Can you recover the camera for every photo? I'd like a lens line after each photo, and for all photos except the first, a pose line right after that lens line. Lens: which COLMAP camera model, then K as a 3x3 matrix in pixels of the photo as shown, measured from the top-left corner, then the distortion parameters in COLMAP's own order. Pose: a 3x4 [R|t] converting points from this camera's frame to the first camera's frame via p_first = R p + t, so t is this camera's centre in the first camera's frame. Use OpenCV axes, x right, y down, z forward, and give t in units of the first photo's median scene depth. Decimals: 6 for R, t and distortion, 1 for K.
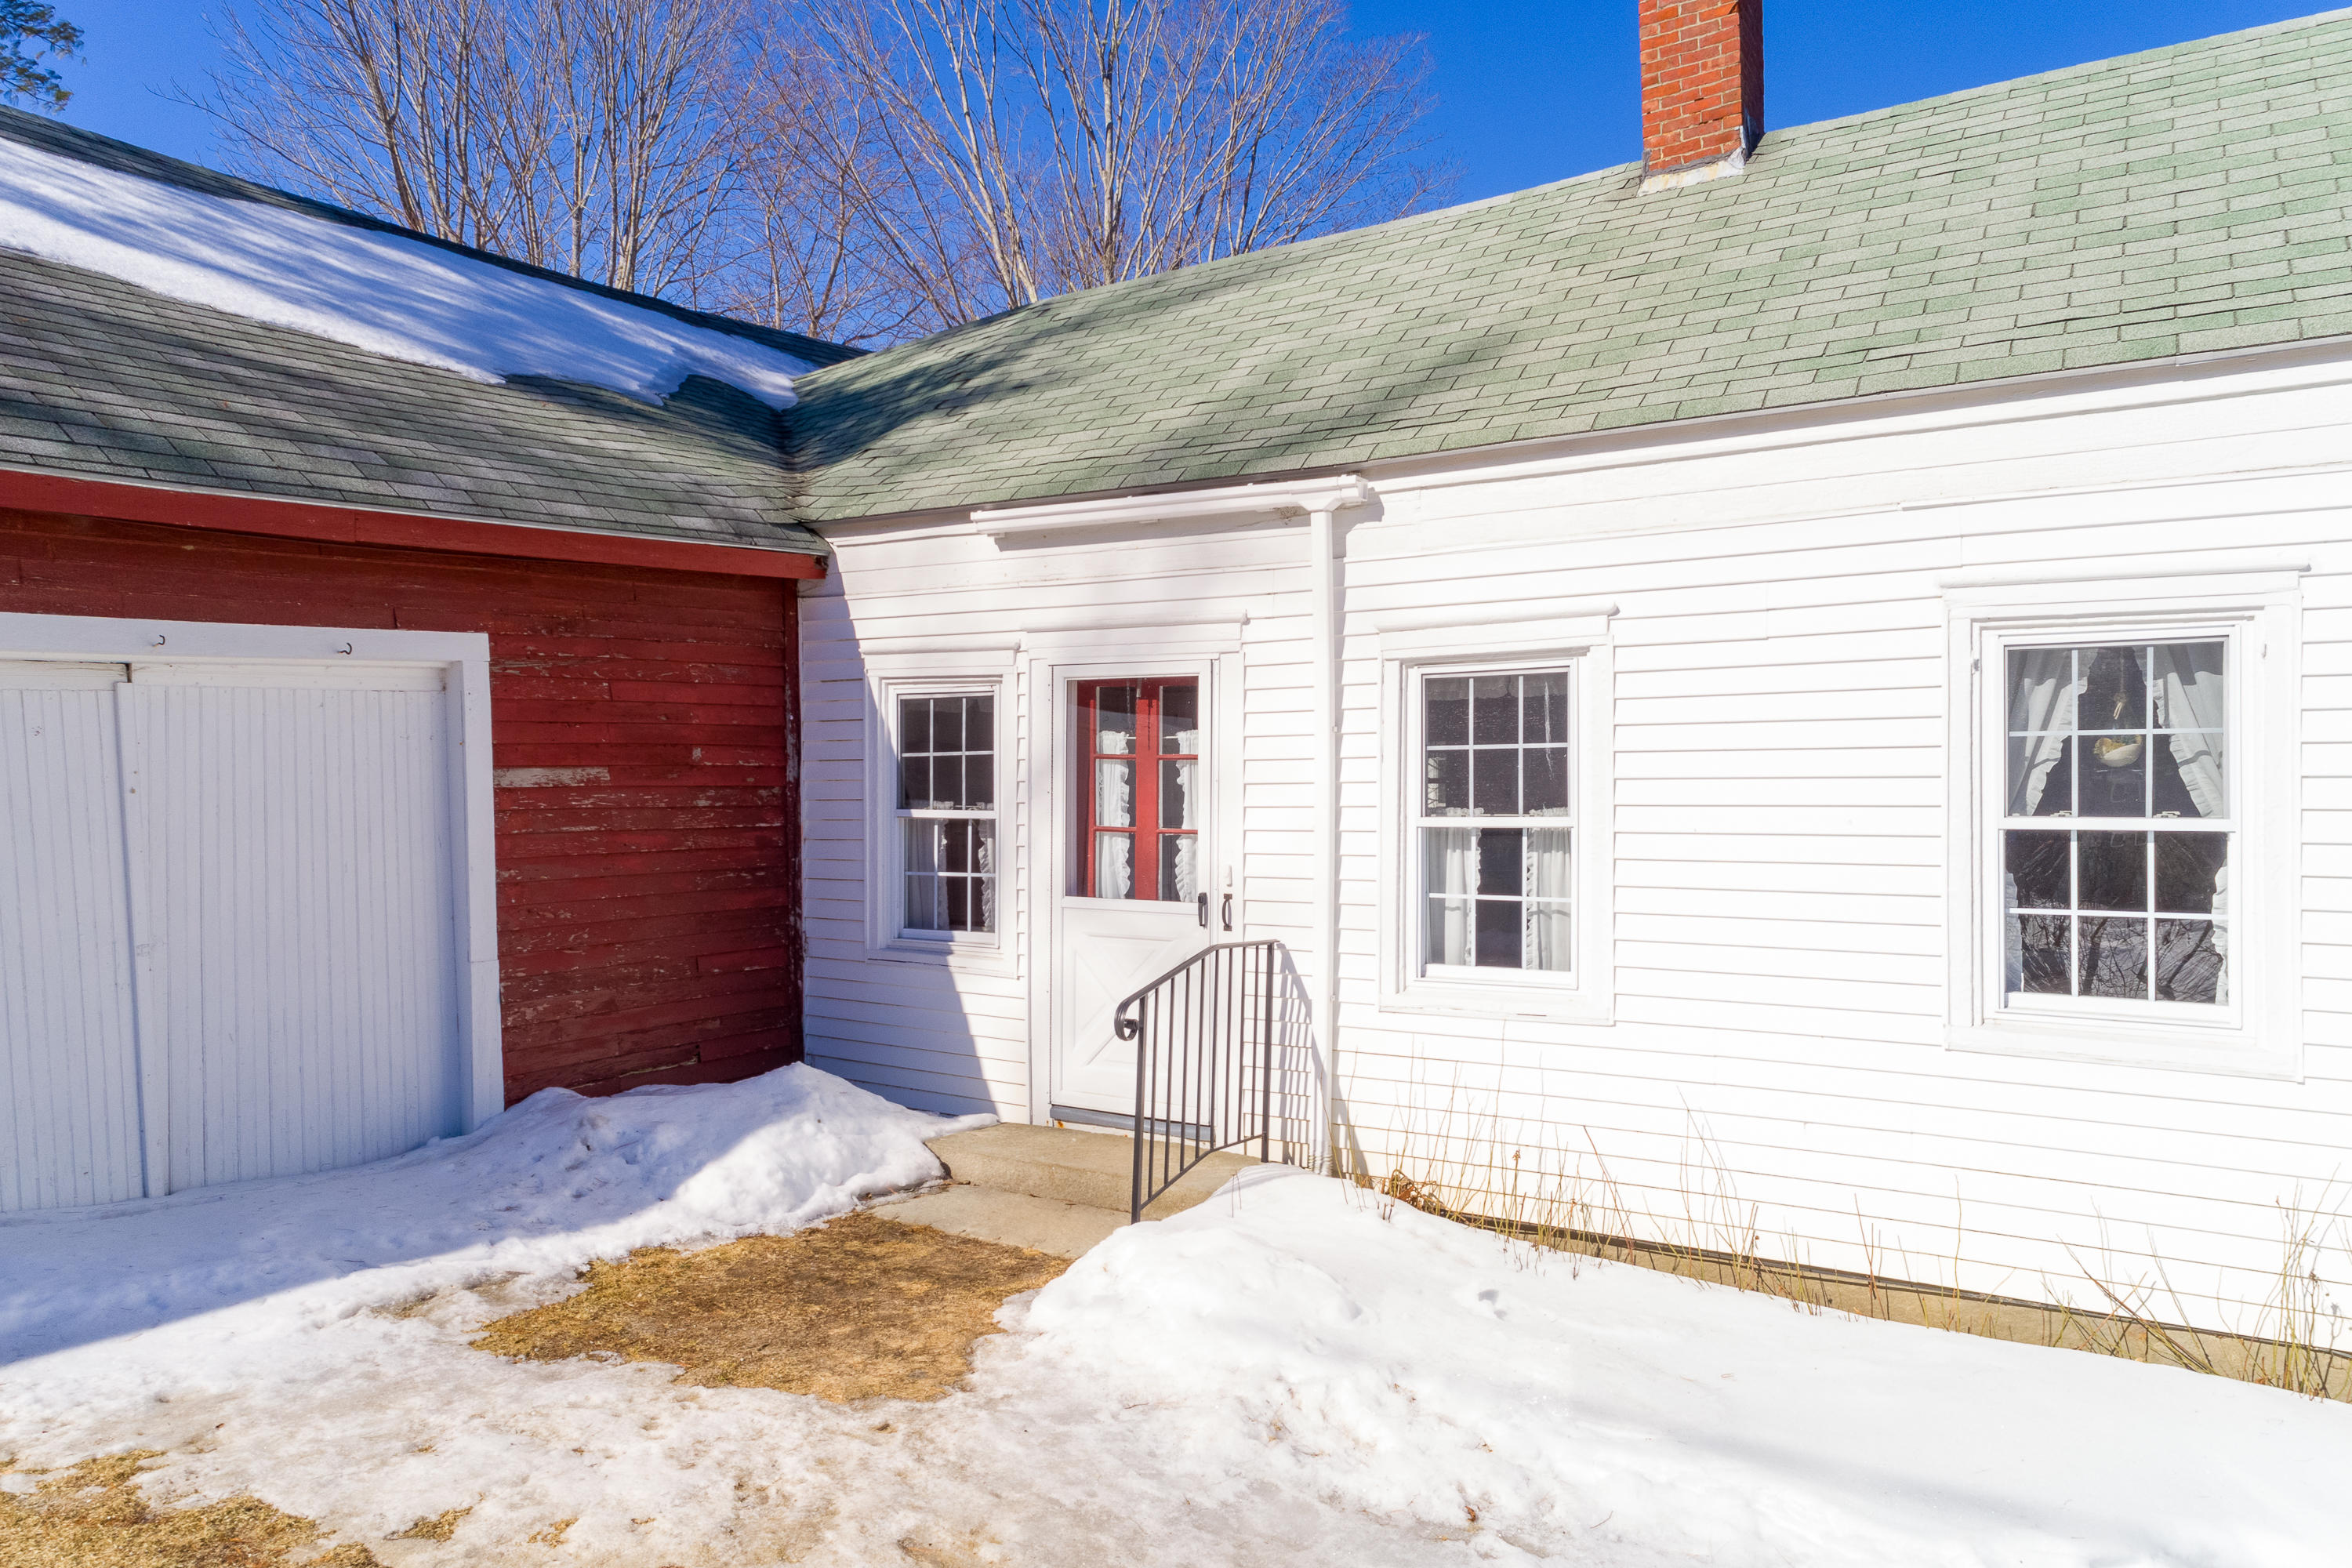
lens RADIAL K [[1636.5, 0, 1178.0], [0, 1636.5, 787.3], [0, 0, 1]] dist [0.010190, 0.002093]
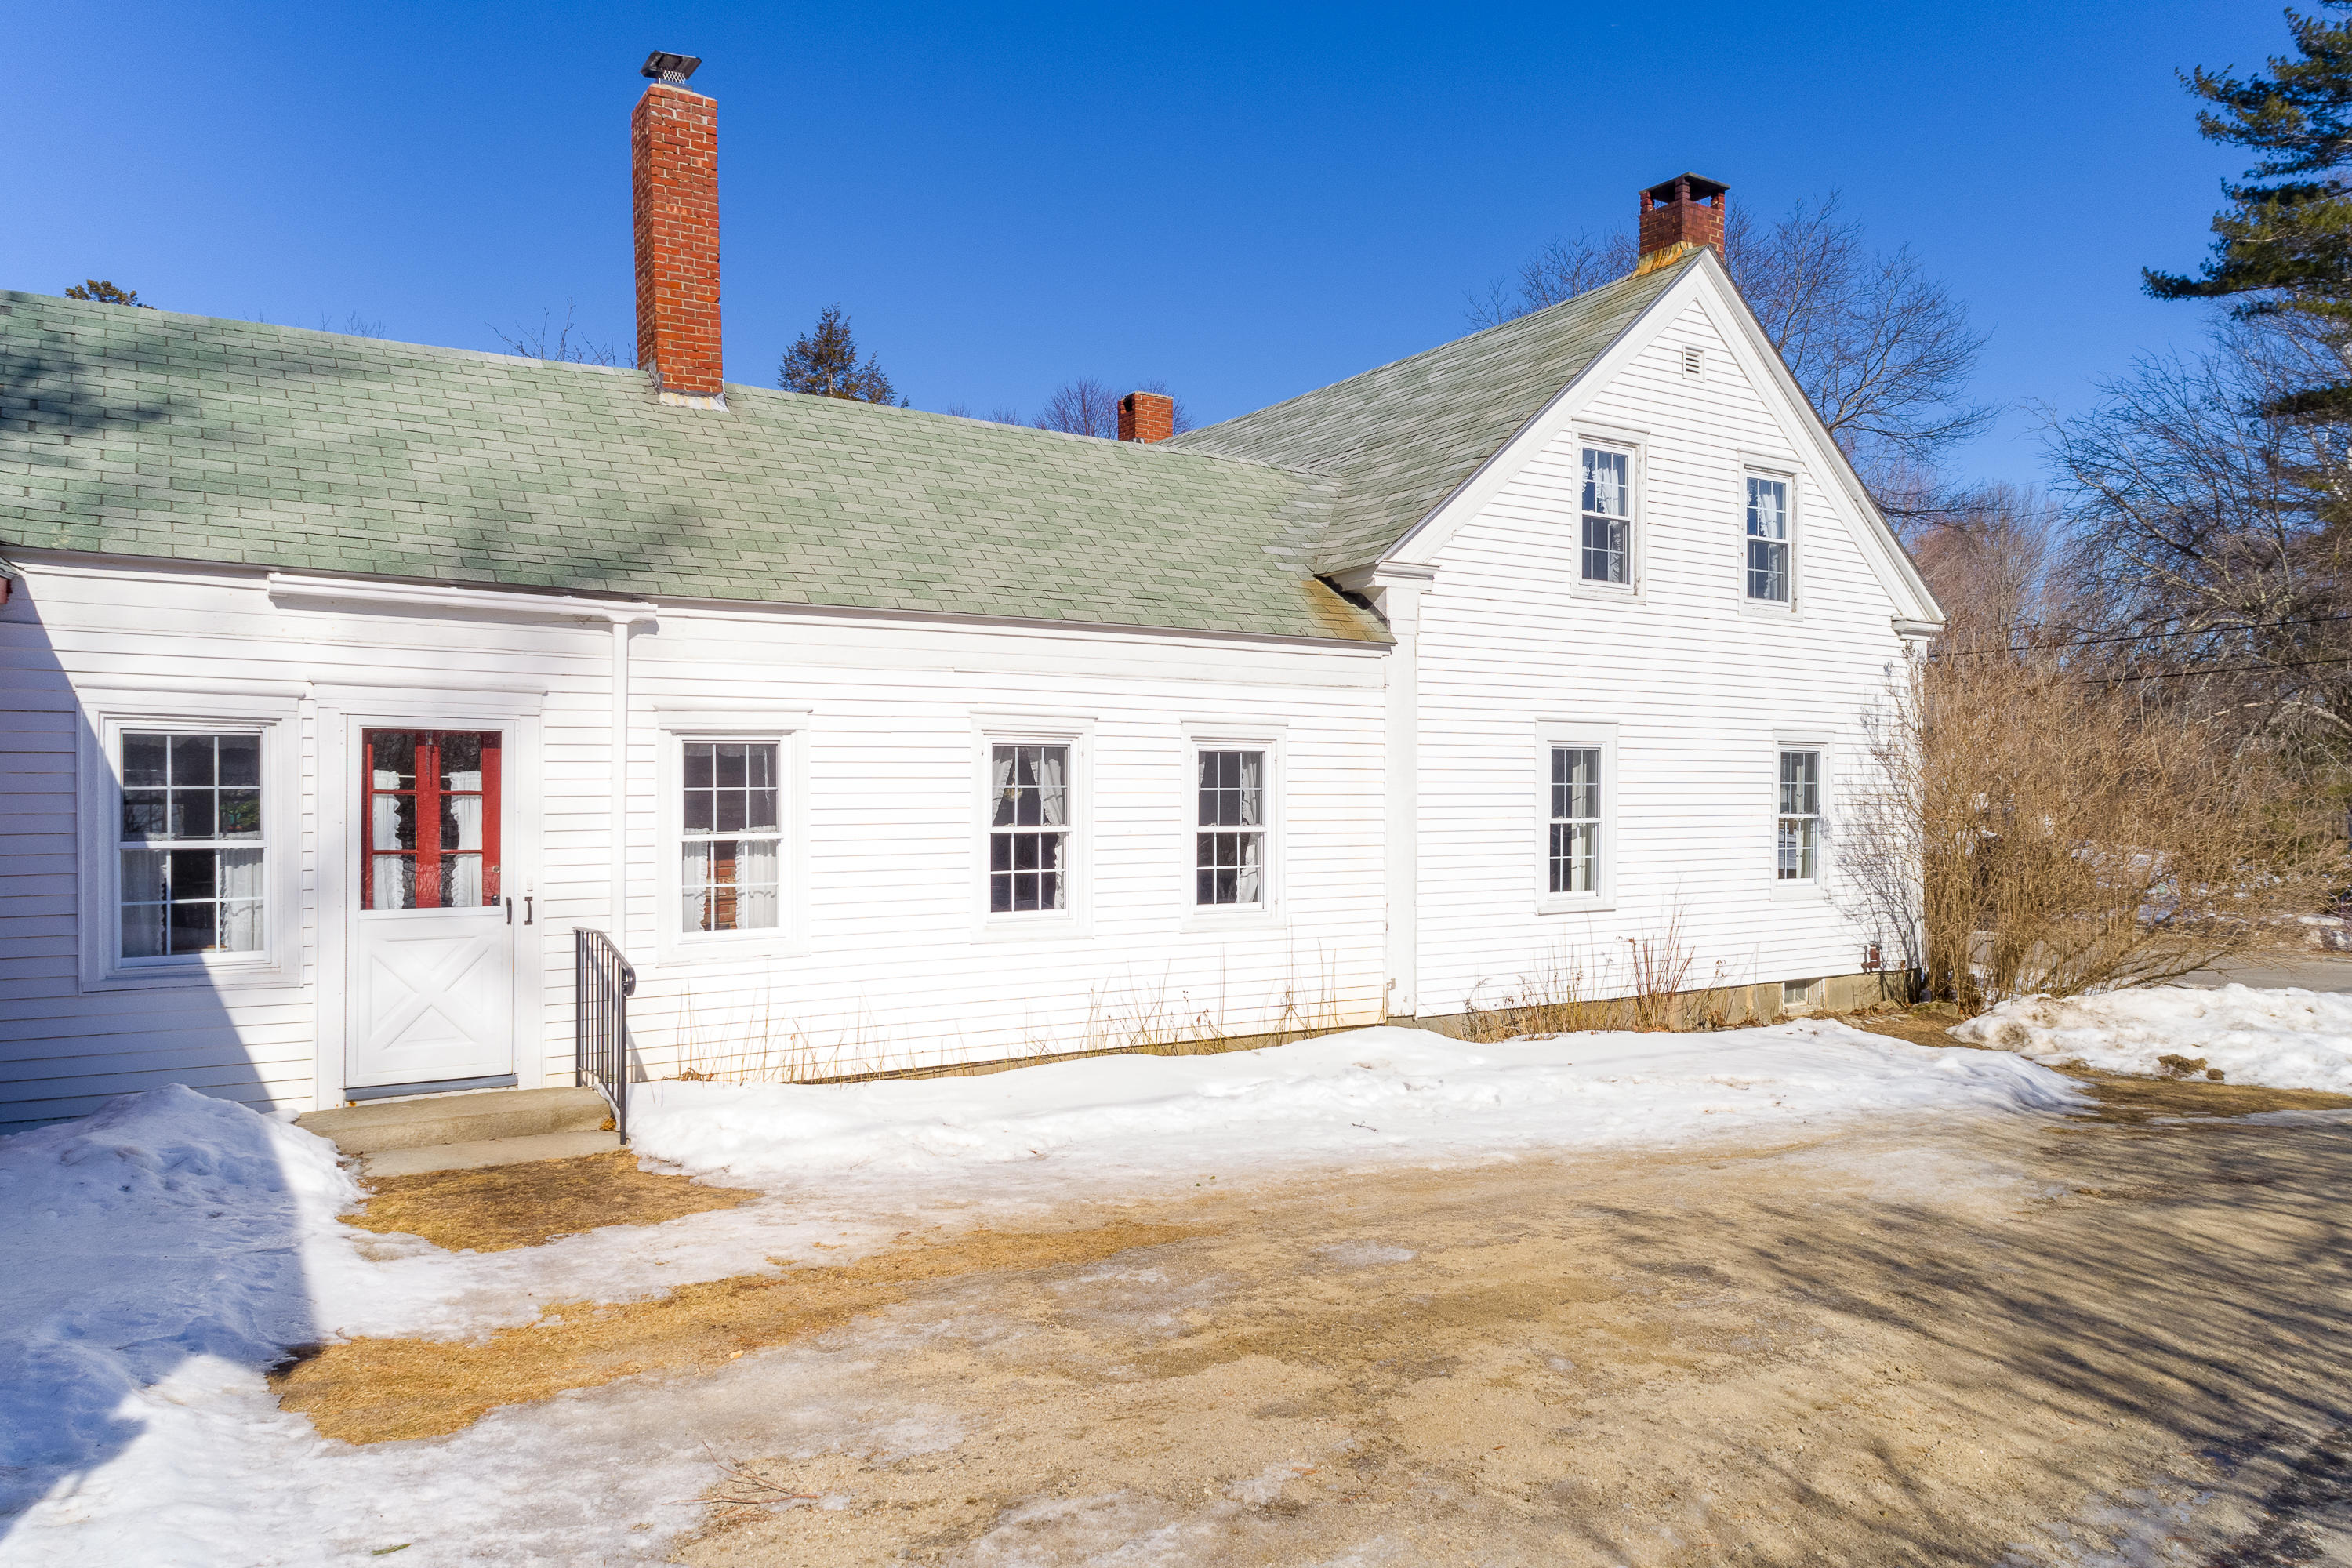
lens RADIAL K [[1636.5, 0, 1175.8], [0, 1636.5, 783.6], [0, 0, 1]] dist [0.010190, 0.002093]
pose [[0.386358, 0.008324, 0.922311, -1.073553], [0.004796, 0.999928, -0.011034, -0.009961], [-0.922336, 0.008687, 0.386291, -0.003309]]
